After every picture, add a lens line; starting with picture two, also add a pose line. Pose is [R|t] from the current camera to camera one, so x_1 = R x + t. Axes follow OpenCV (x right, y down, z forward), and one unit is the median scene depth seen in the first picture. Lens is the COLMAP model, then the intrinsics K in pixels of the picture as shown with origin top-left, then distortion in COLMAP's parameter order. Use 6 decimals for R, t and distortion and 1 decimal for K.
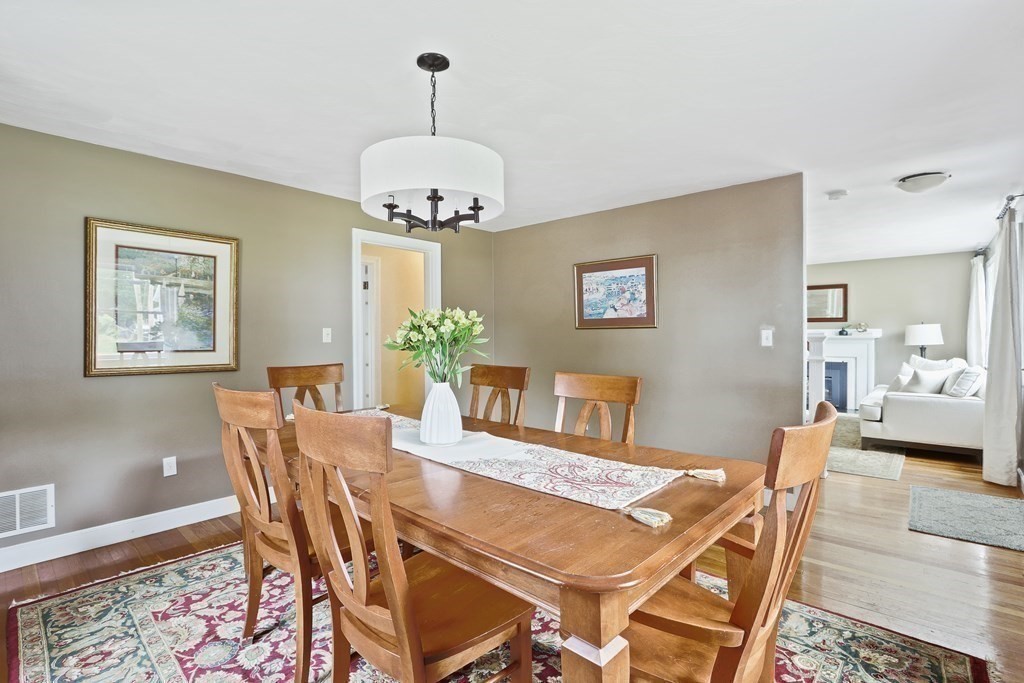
lens RADIAL K [[476.1, 0, 511.4], [0, 476.1, 344.9], [0, 0, 1]] dist [-0.015337, 0.001983]
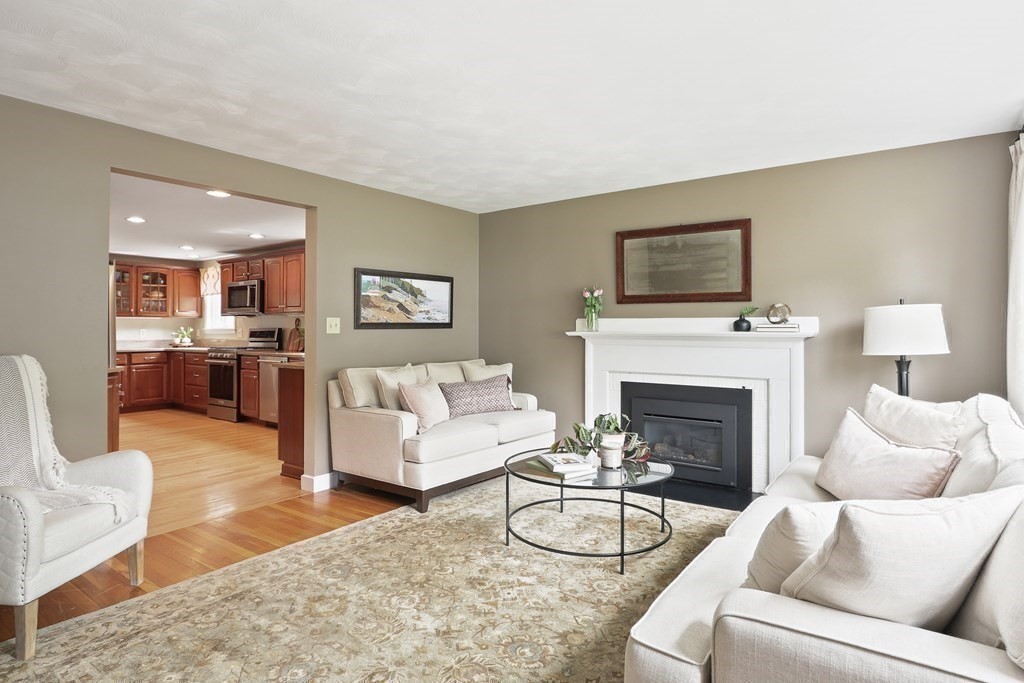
lens RADIAL K [[559.6, 0, 514.8], [0, 559.6, 333.2], [0, 0, 1]] dist [-0.016475, 0.000728]
pose [[0.995746, -0.000496, 0.092143, 0.444125], [0.000909, 0.999990, -0.004445, -0.016169], [-0.092140, 0.004510, 0.995736, 0.495014]]
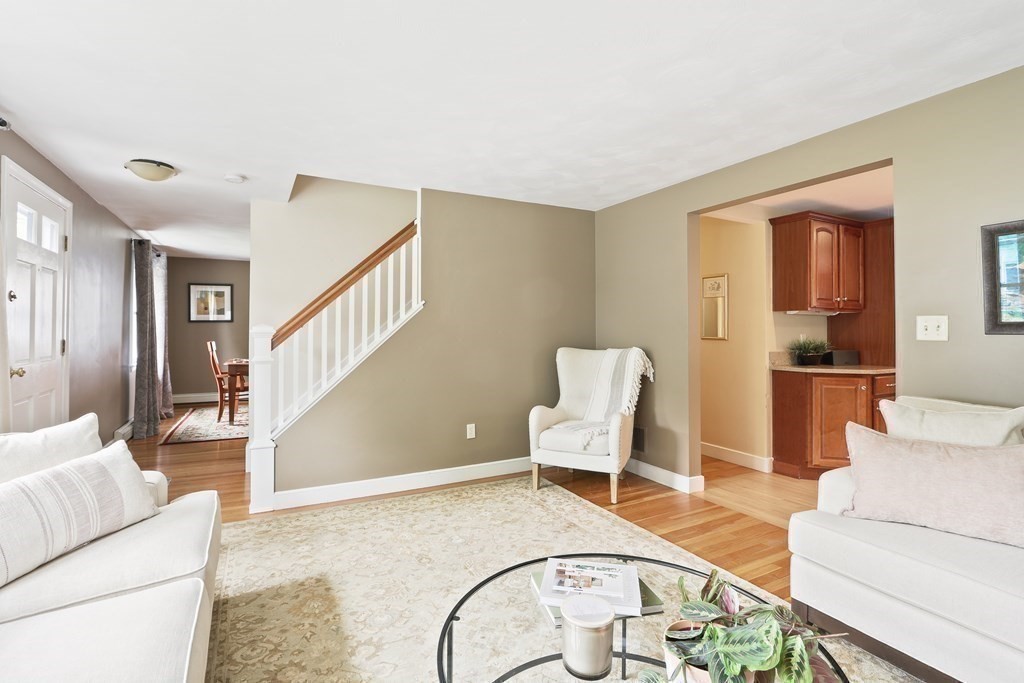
lens RADIAL K [[476.1, 0, 504.6], [0, 476.1, 333.2], [0, 0, 1]] dist [-0.015337, 0.001983]
pose [[-0.364548, 0.000737, -0.931184, 0.700396], [-0.007351, 0.999966, 0.003669, -0.022486], [0.931156, 0.008183, -0.364530, 0.932731]]
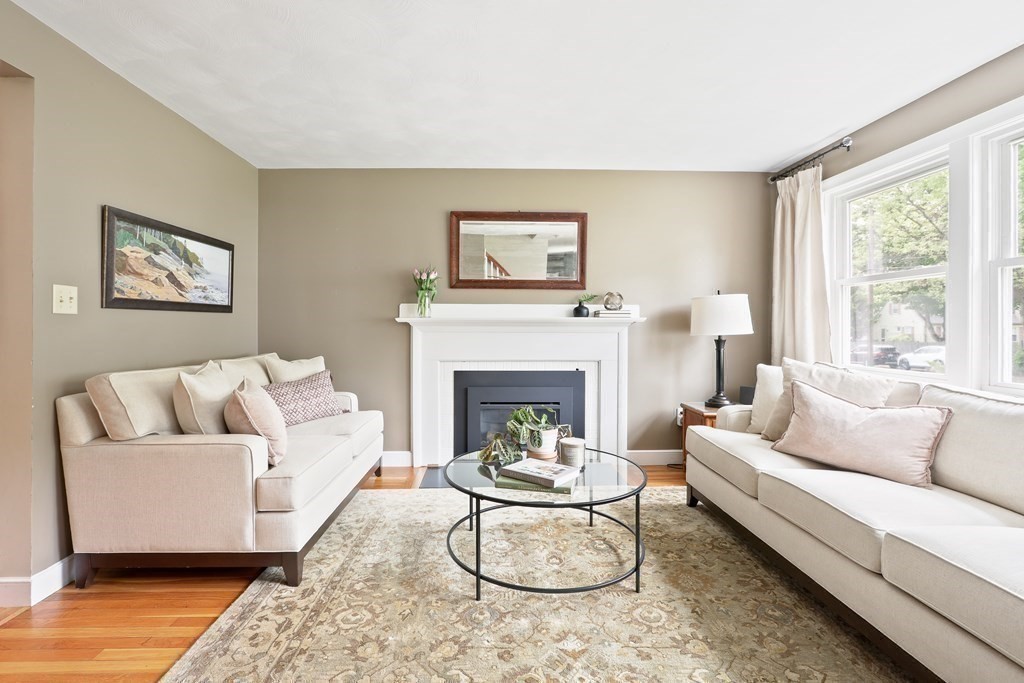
lens RADIAL K [[476.1, 0, 501.1], [0, 476.1, 331.1], [0, 0, 1]] dist [-0.015337, 0.001983]
pose [[0.737860, -0.006396, 0.674923, 0.314186], [0.008010, 0.999968, 0.000719, -0.006505], [-0.674906, 0.004875, 0.737887, 0.708085]]
